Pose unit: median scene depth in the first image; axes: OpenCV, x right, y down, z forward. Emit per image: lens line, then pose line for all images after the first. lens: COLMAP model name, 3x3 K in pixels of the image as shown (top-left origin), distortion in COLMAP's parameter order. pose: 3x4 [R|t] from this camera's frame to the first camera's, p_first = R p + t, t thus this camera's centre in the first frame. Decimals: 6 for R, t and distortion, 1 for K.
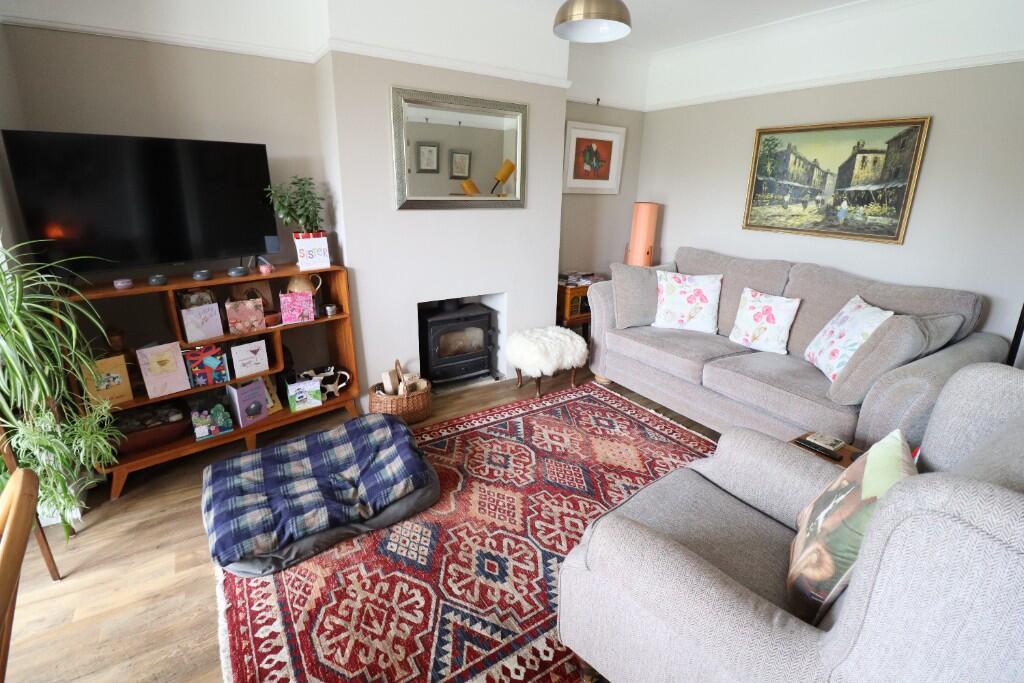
lens RADIAL K [[481.5, 0, 511.2], [0, 481.5, 334.0], [0, 0, 1]] dist [-0.018847, -0.004632]
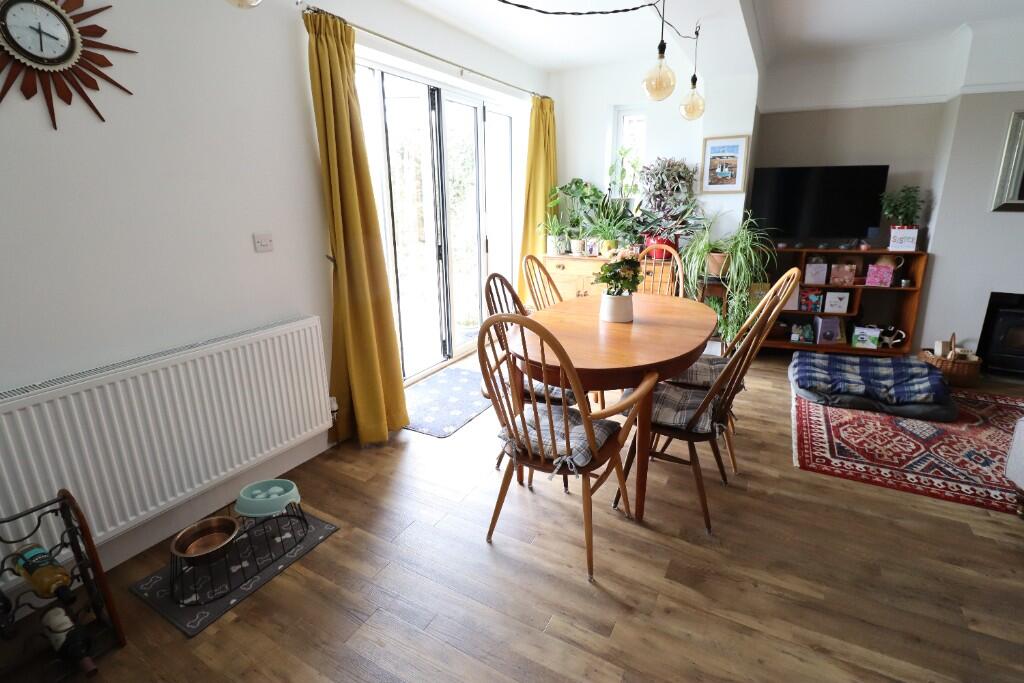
lens RADIAL K [[481.5, 0, 516.1], [0, 481.5, 331.9], [0, 0, 1]] dist [-0.018847, -0.004632]
pose [[0.484448, 0.215667, -0.847820, 0.311137], [-0.236856, 0.965274, 0.110205, 0.236364], [0.842146, 0.147423, 0.518707, -0.725859]]
